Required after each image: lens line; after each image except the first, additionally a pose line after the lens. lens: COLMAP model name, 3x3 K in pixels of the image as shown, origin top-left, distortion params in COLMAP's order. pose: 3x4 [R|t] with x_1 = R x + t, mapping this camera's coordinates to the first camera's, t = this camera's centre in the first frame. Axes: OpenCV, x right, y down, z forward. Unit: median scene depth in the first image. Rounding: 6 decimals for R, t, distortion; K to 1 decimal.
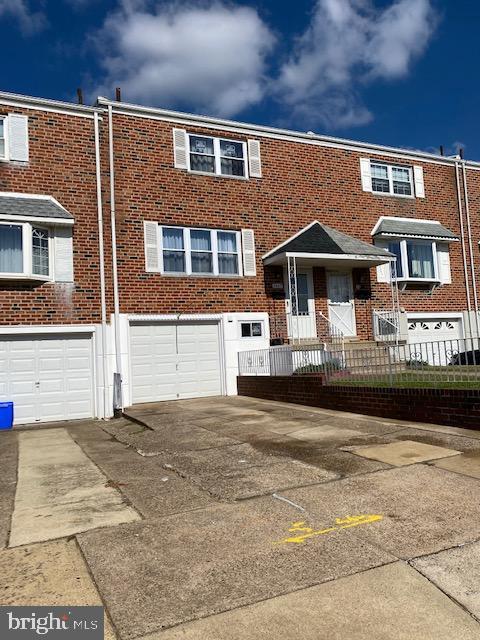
lens RADIAL K [[488.3, 0, 239.7], [0, 488.3, 318.4], [0, 0, 1]] dist [0.050206, -0.005647]
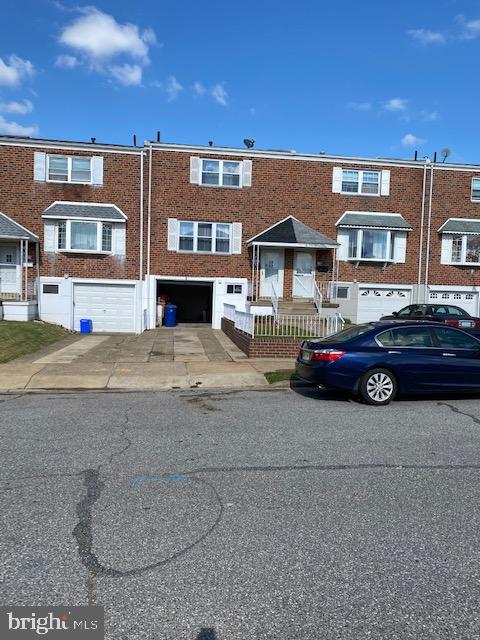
lens RADIAL K [[488.3, 0, 240.7], [0, 488.3, 322.6], [0, 0, 1]] dist [0.050206, -0.005647]
pose [[0.957333, 0.094096, -0.273237, 0.476847], [-0.055213, 0.987643, 0.146671, -0.100360], [0.283662, -0.125326, 0.950699, -0.486881]]
